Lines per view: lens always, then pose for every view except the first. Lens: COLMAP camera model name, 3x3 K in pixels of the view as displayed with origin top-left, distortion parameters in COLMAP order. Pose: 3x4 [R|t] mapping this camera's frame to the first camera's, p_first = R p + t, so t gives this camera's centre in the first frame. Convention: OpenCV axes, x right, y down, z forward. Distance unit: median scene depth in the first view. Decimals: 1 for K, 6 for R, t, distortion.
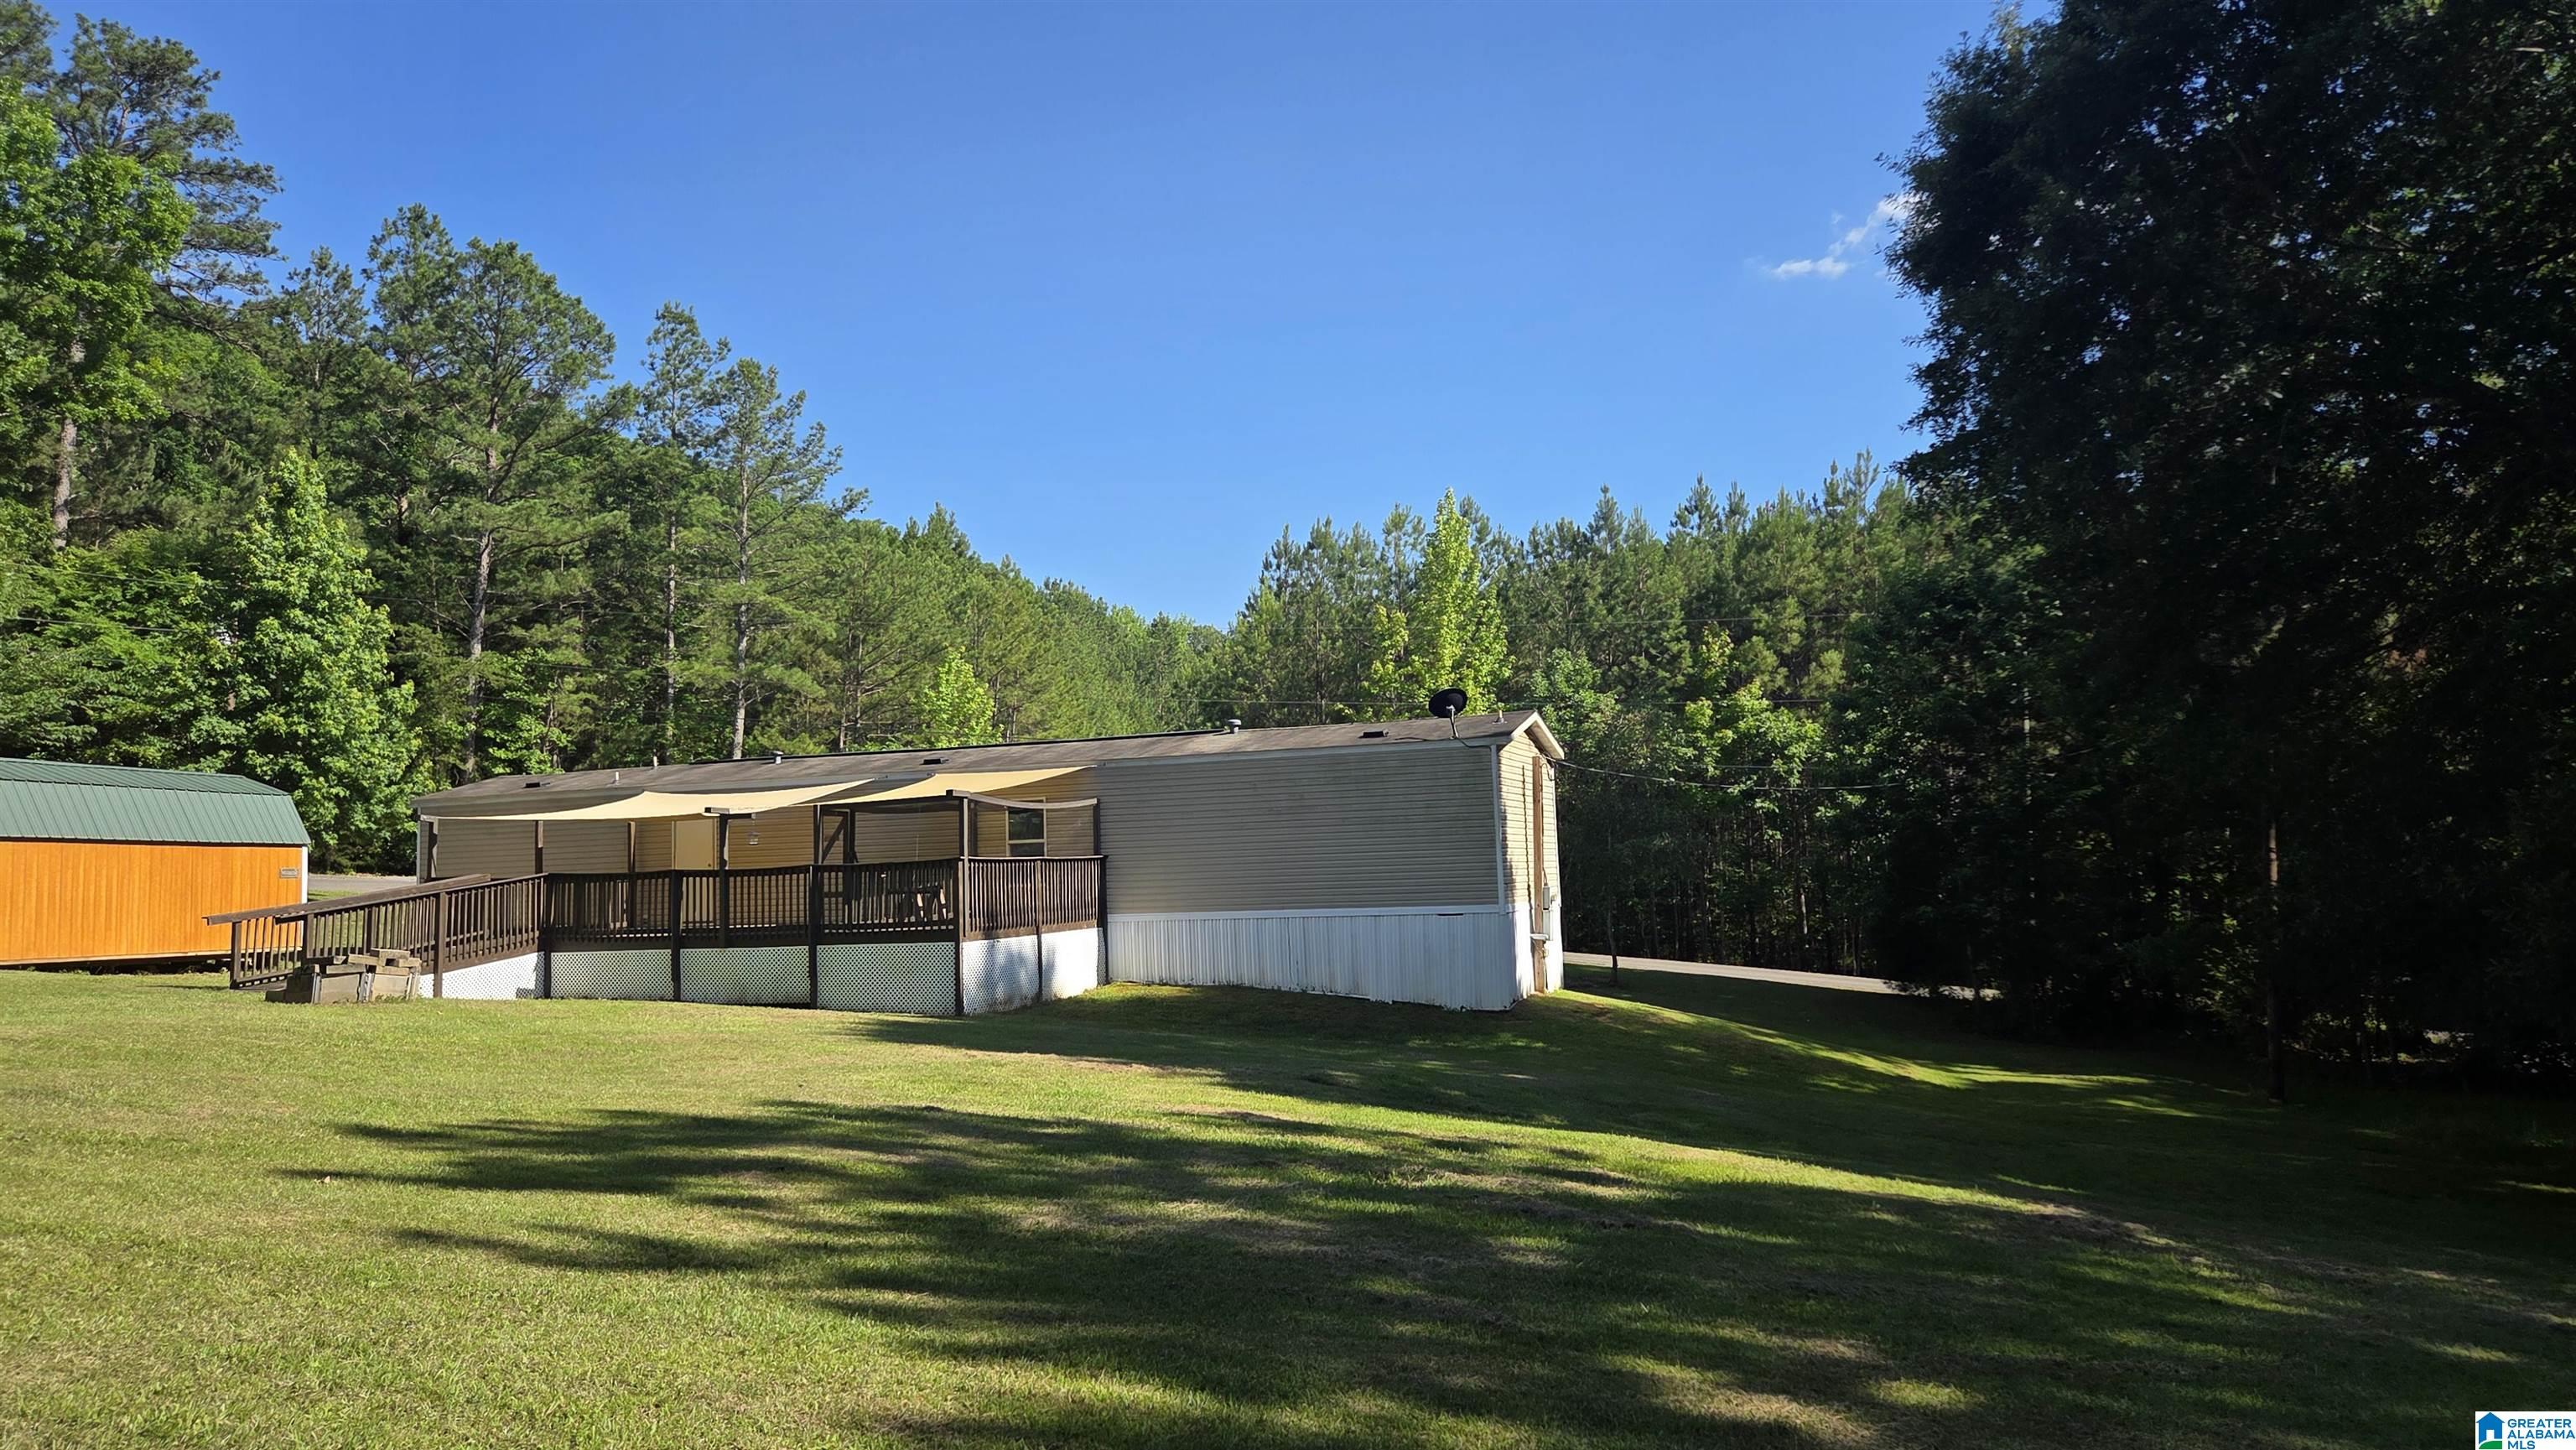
lens RADIAL K [[1737.7, 0, 1271.0], [0, 1737.7, 721.6], [0, 0, 1]] dist [0.073740, -0.063502]
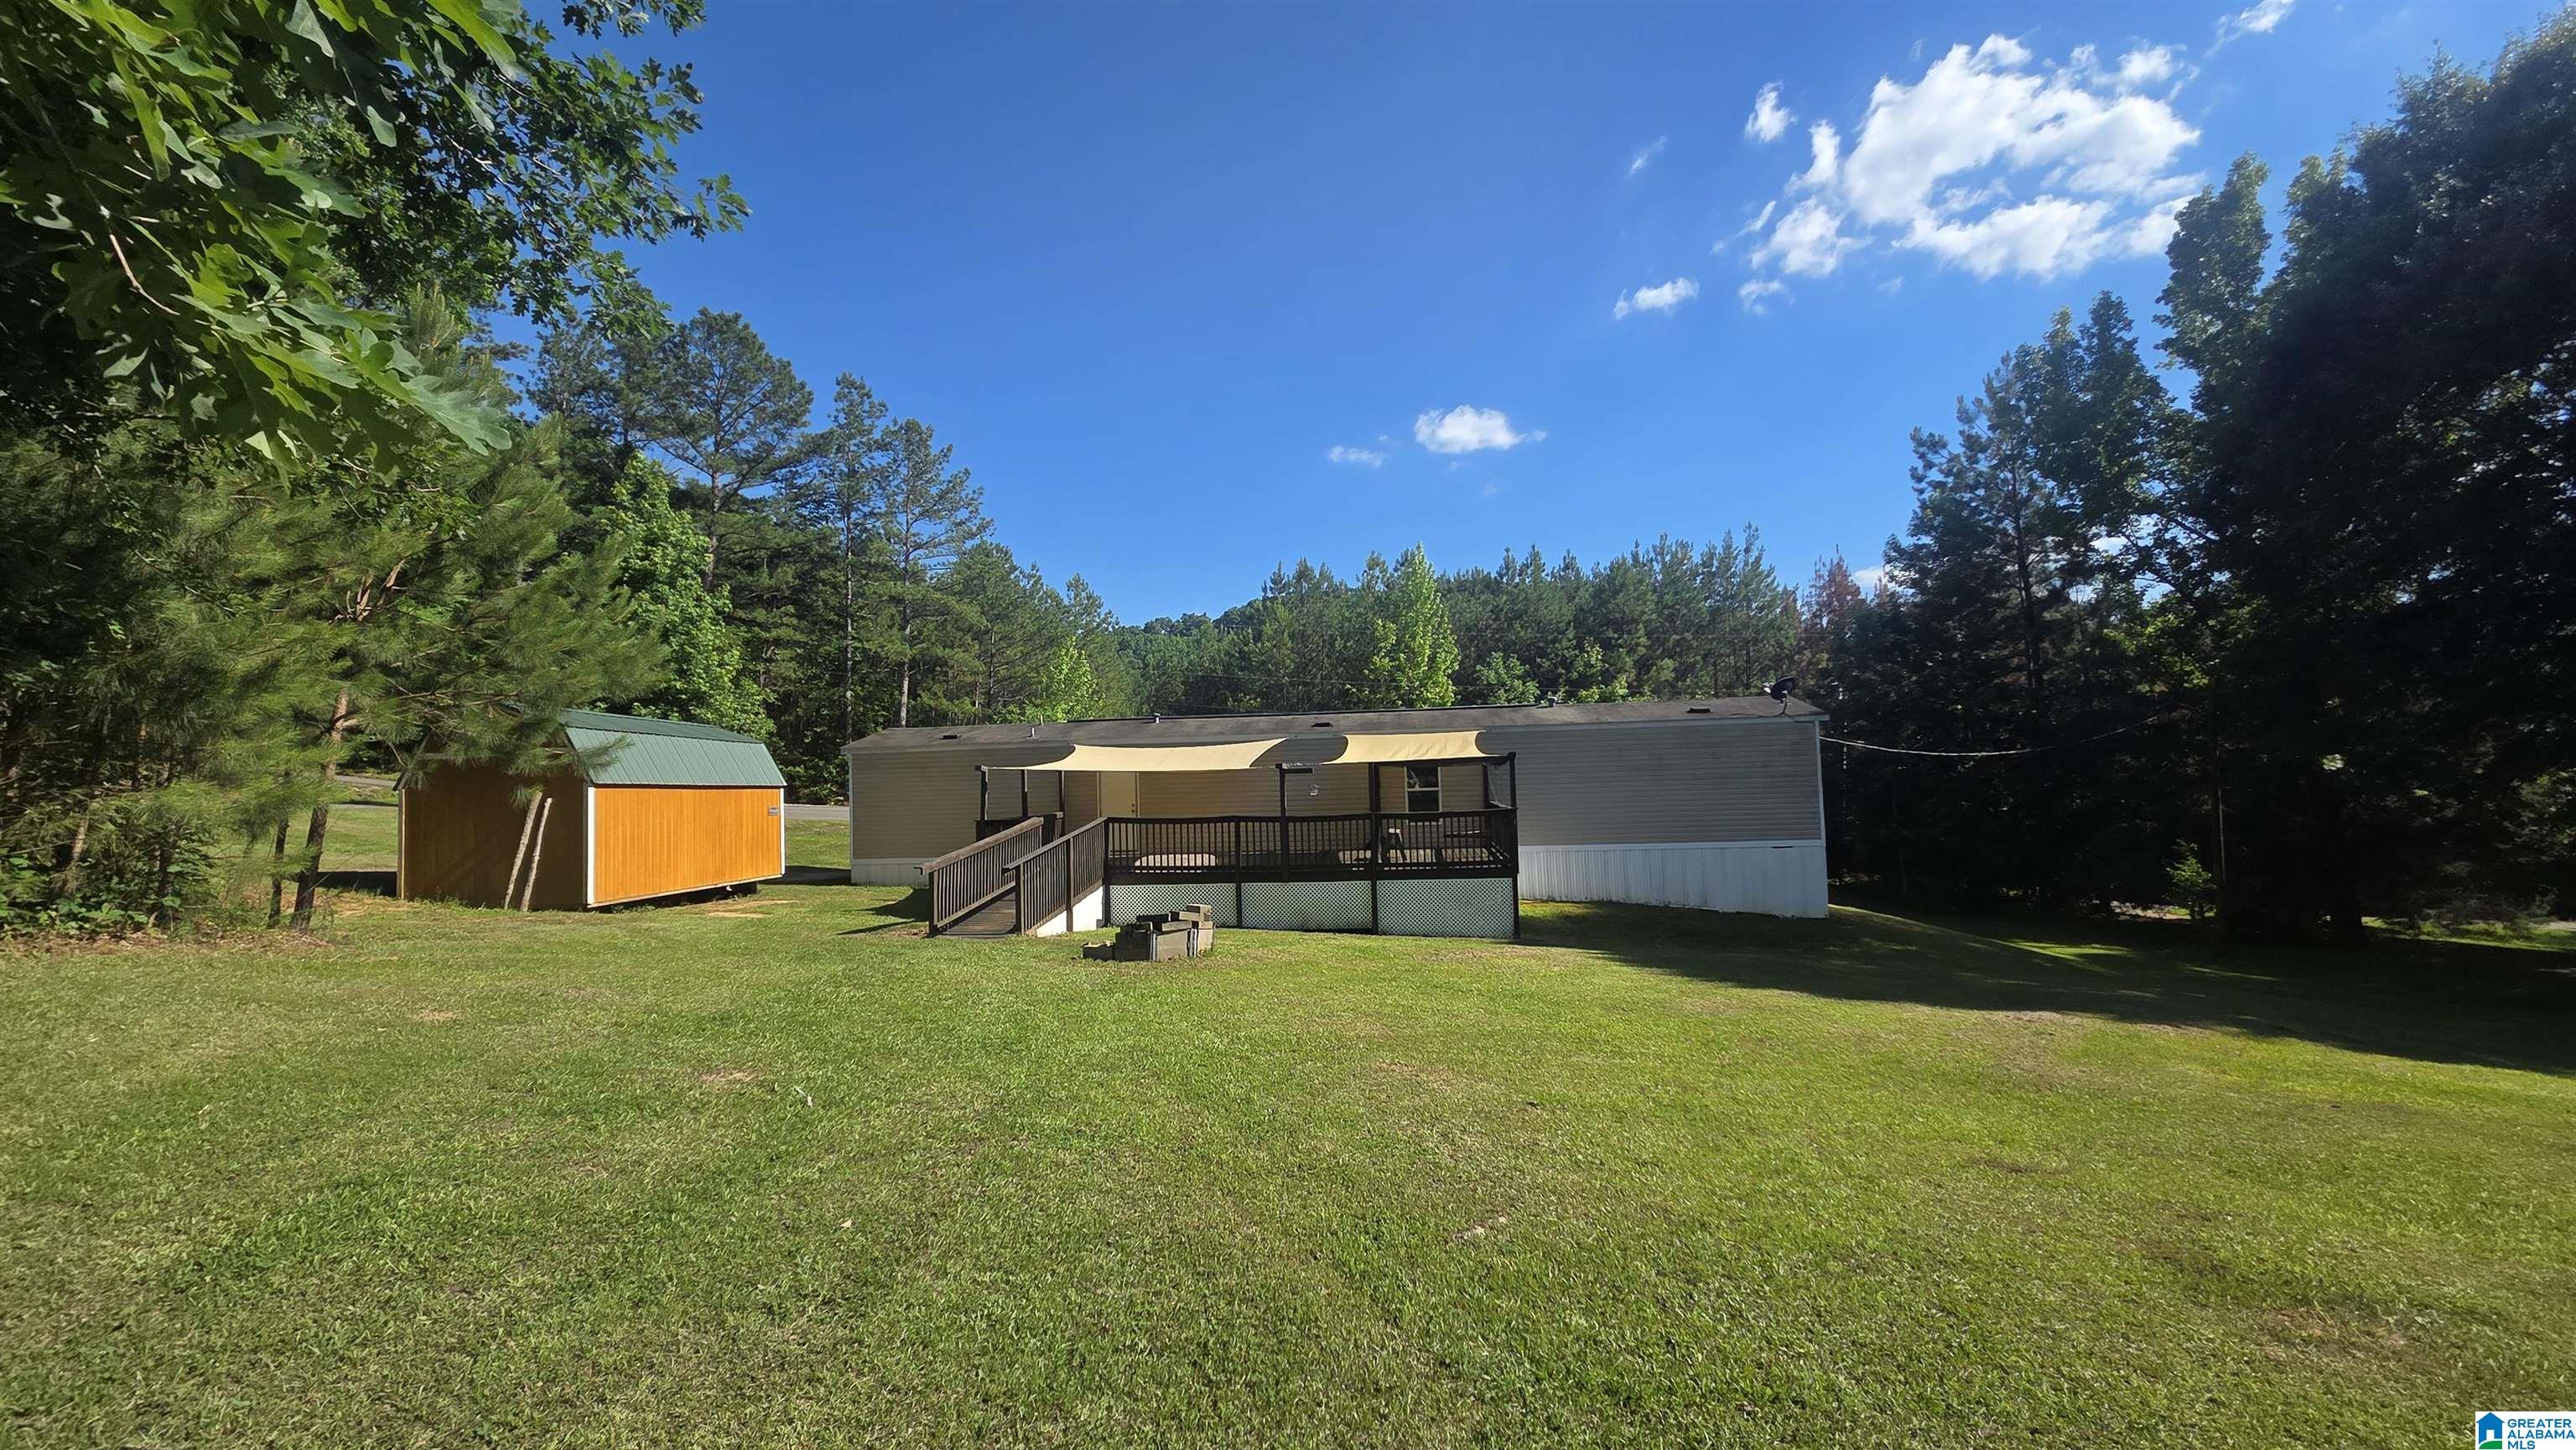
lens RADIAL K [[1060.0, 0, 1280.8], [0, 1060.0, 722.4], [0, 0, 1]] dist [0.005559, -0.002126]
pose [[0.973655, 0.016717, 0.227414, -0.383967], [-0.022529, 0.999482, 0.022987, 0.004571], [-0.226912, -0.027504, 0.973527, 0.249332]]
